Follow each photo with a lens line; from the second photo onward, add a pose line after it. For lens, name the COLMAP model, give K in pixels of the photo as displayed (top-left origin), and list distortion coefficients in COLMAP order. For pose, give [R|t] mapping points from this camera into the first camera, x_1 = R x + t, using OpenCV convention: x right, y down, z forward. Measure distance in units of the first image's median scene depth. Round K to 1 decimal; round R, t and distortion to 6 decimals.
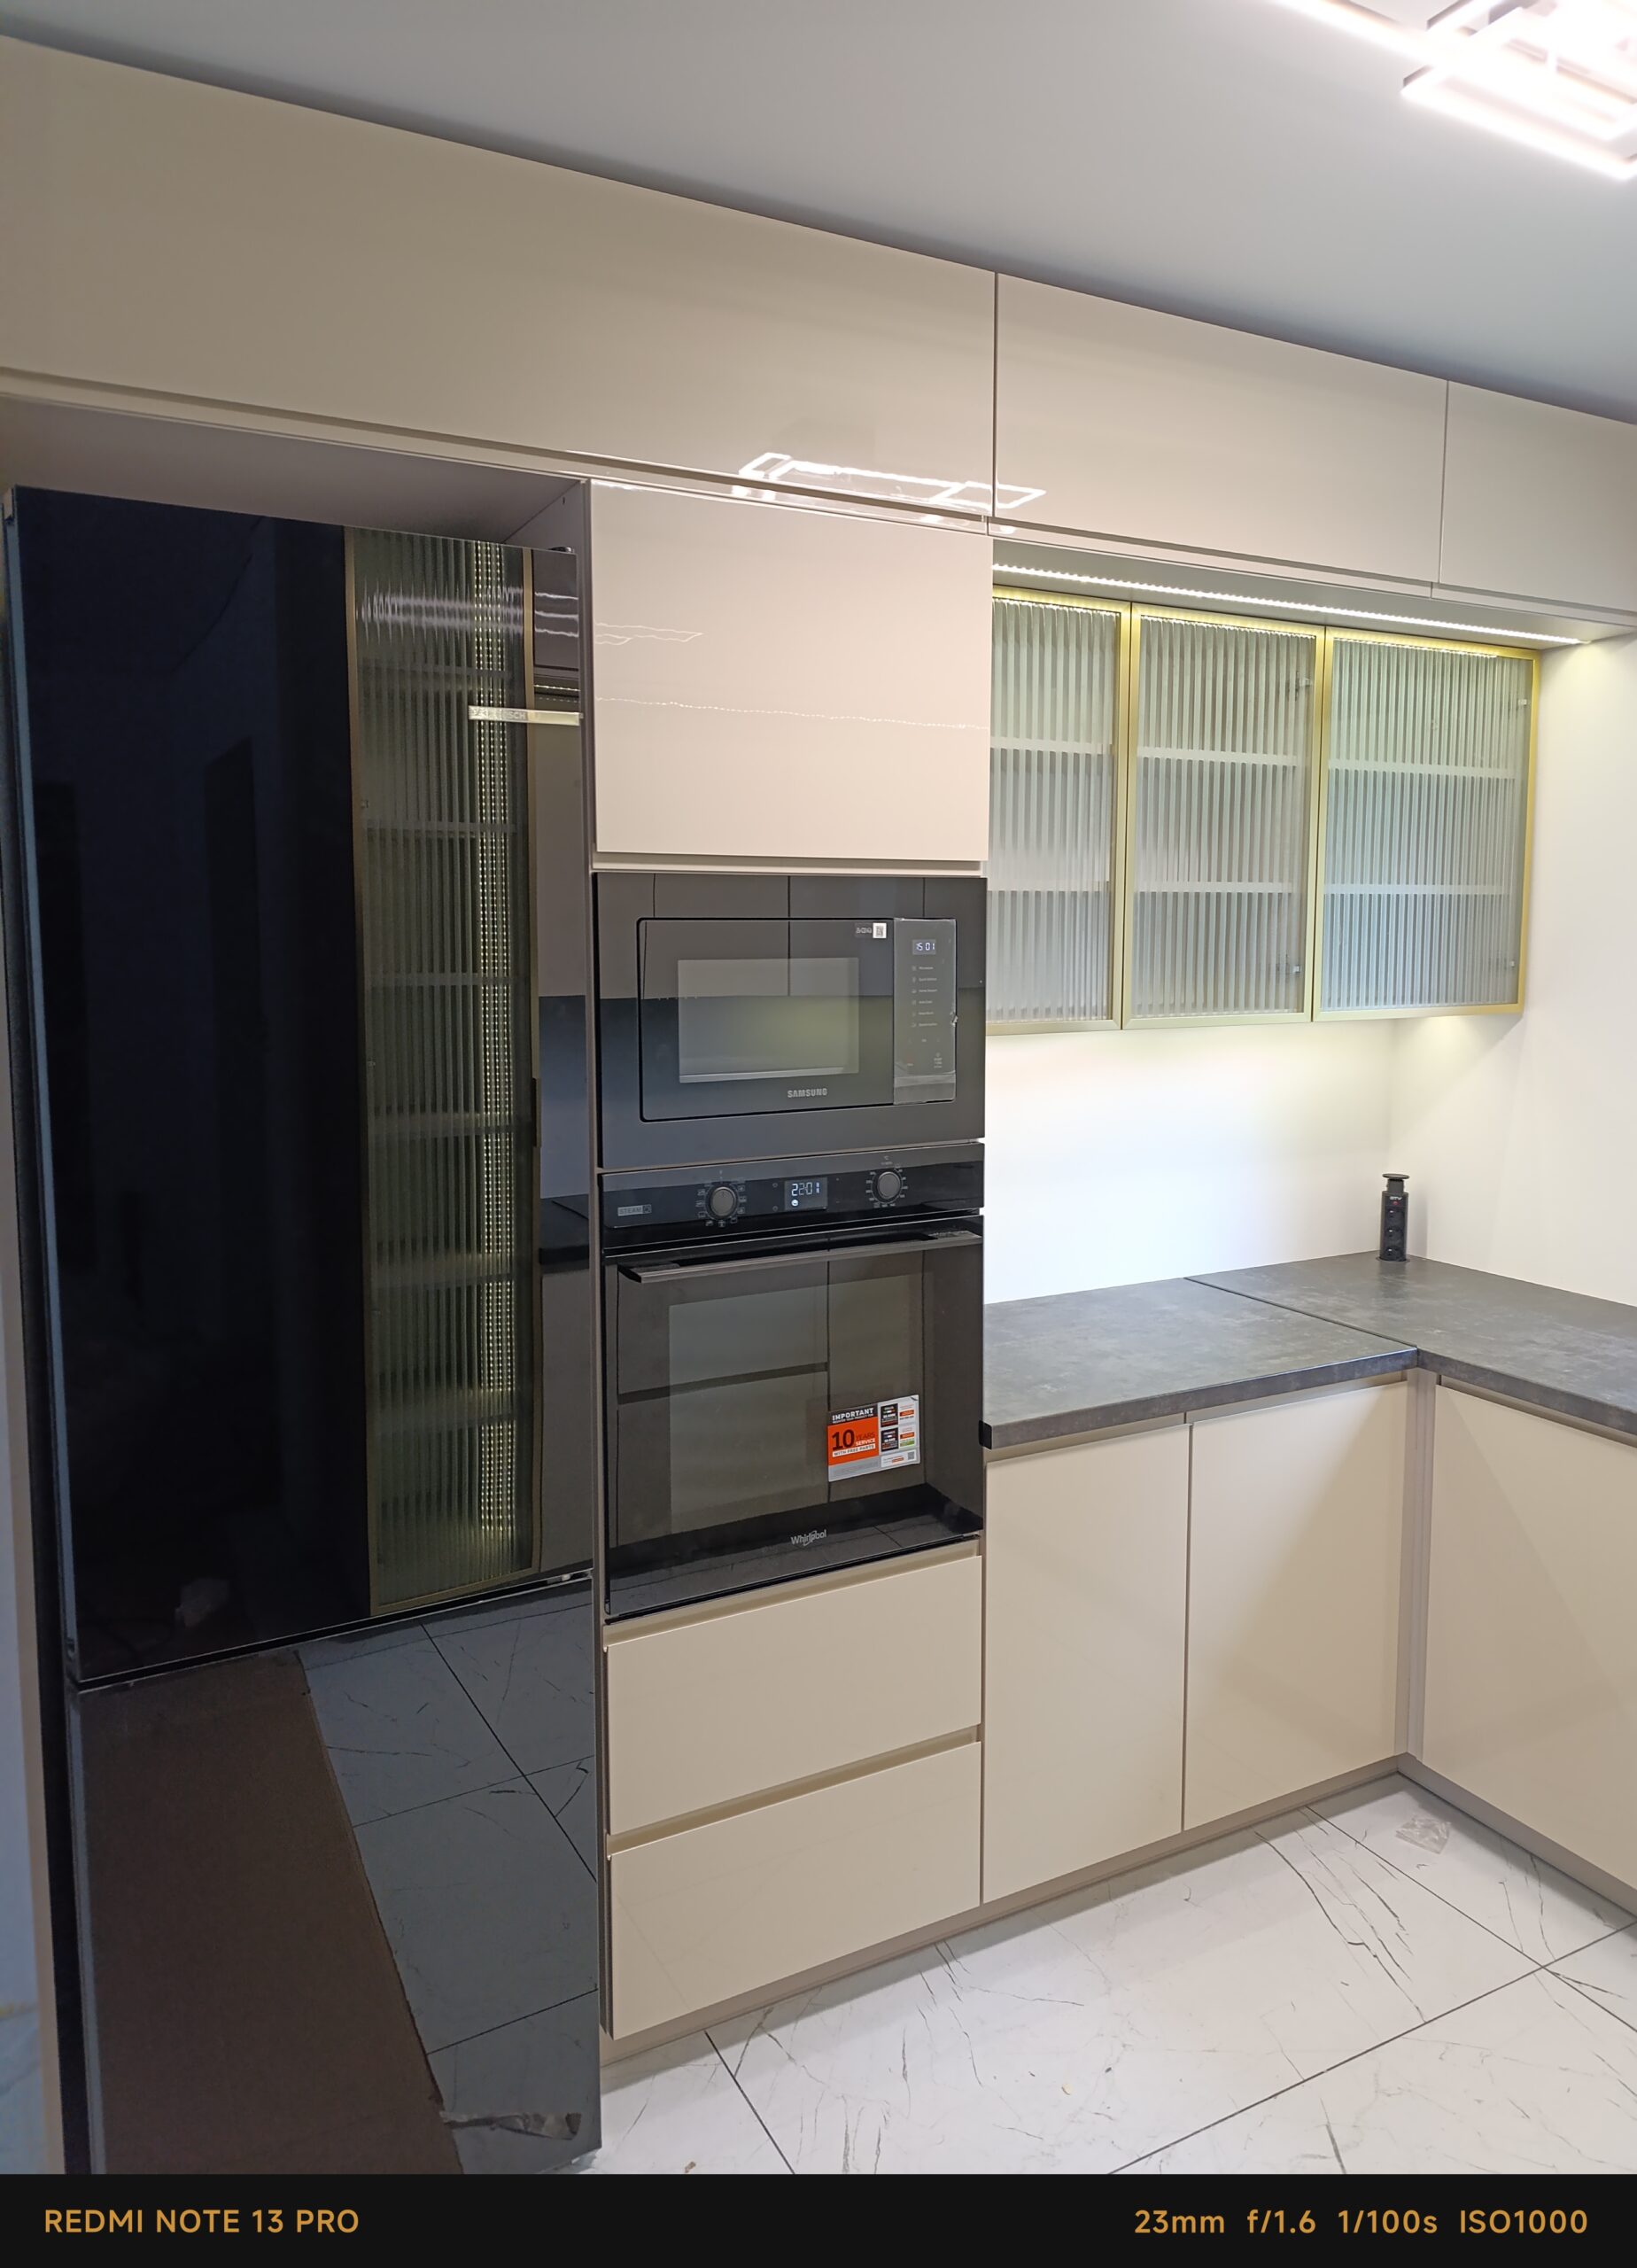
lens RADIAL K [[1486.8, 0, 814.3], [0, 1486.8, 1079.3], [0, 0, 1]] dist [0.037957, -0.042394]
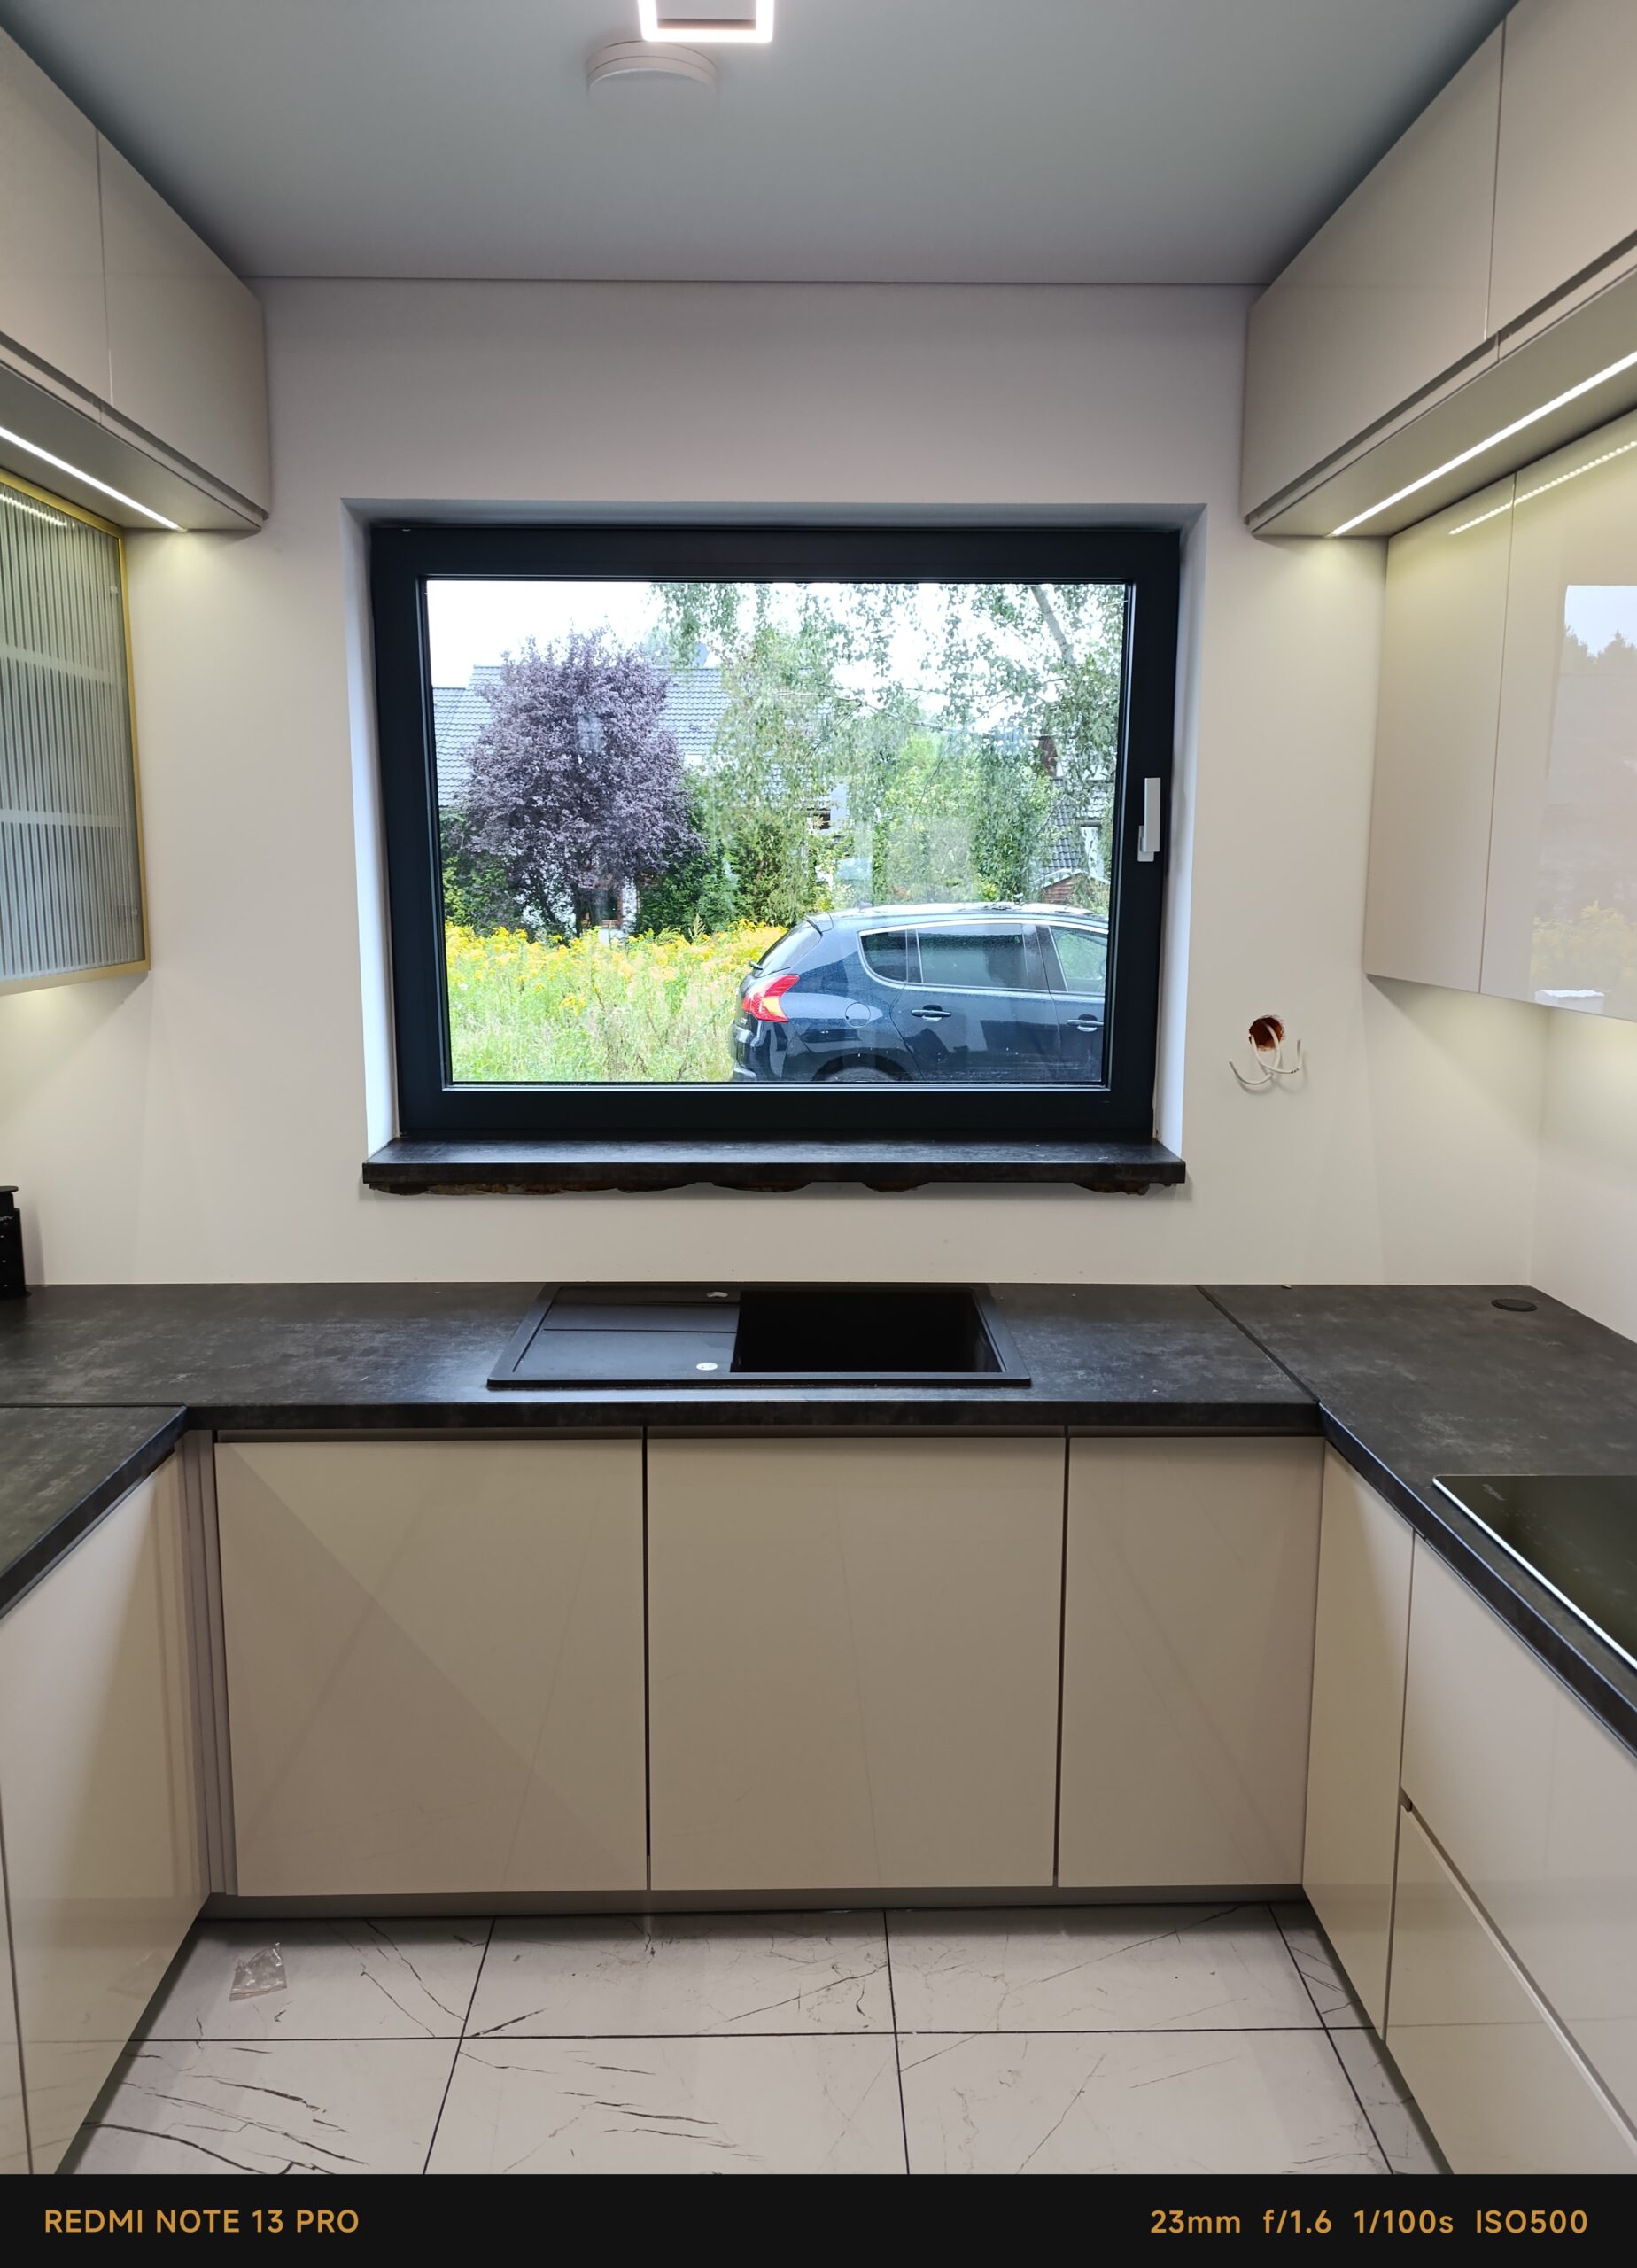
lens RADIAL K [[1486.8, 0, 814.3], [0, 1486.8, 1079.3], [0, 0, 1]] dist [0.037957, -0.042394]
pose [[0.449886, -0.124479, 0.884369, -0.129364], [0.085837, 0.991681, 0.095917, -0.039770], [-0.888951, 0.032760, 0.456828, 0.355987]]
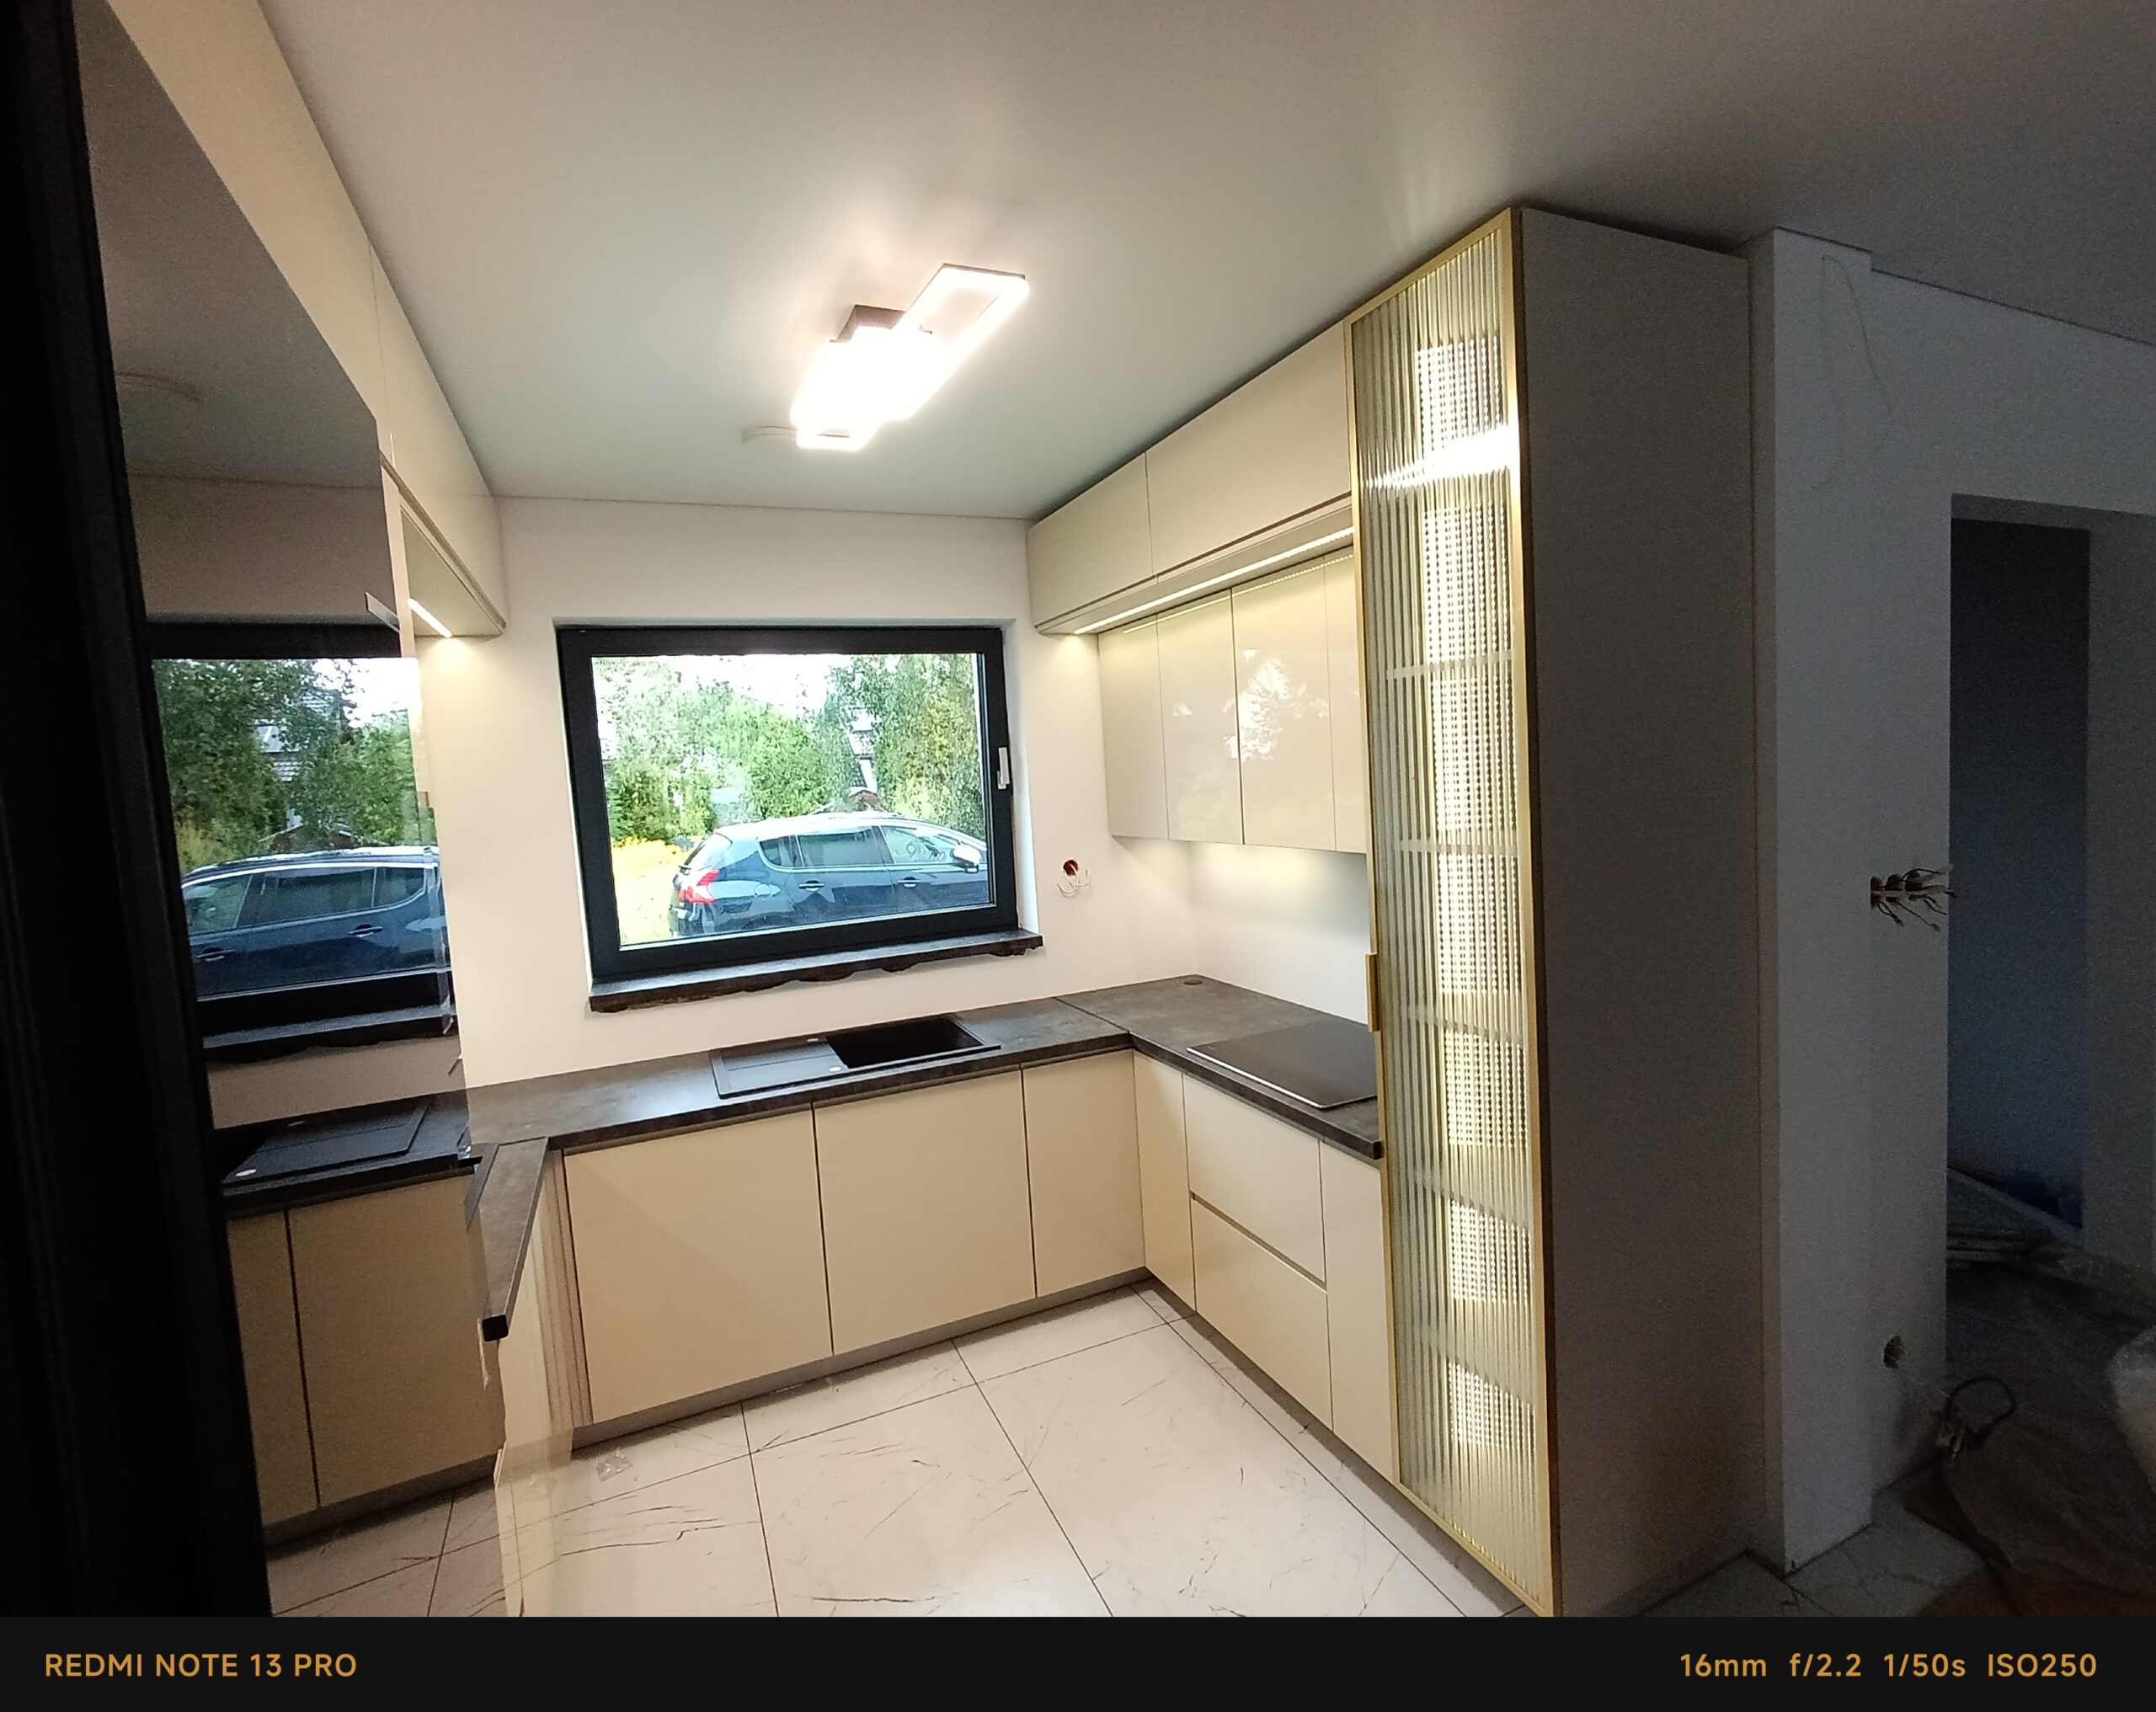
lens RADIAL K [[989.3, 0, 1072.2], [0, 989.3, 839.7], [0, 0, 1]] dist [-0.002406, -0.000687]
pose [[0.071150, -0.073335, 0.994766, -0.466369], [0.161769, 0.984939, 0.061040, -0.070560], [-0.984260, 0.156579, 0.081942, 0.425681]]
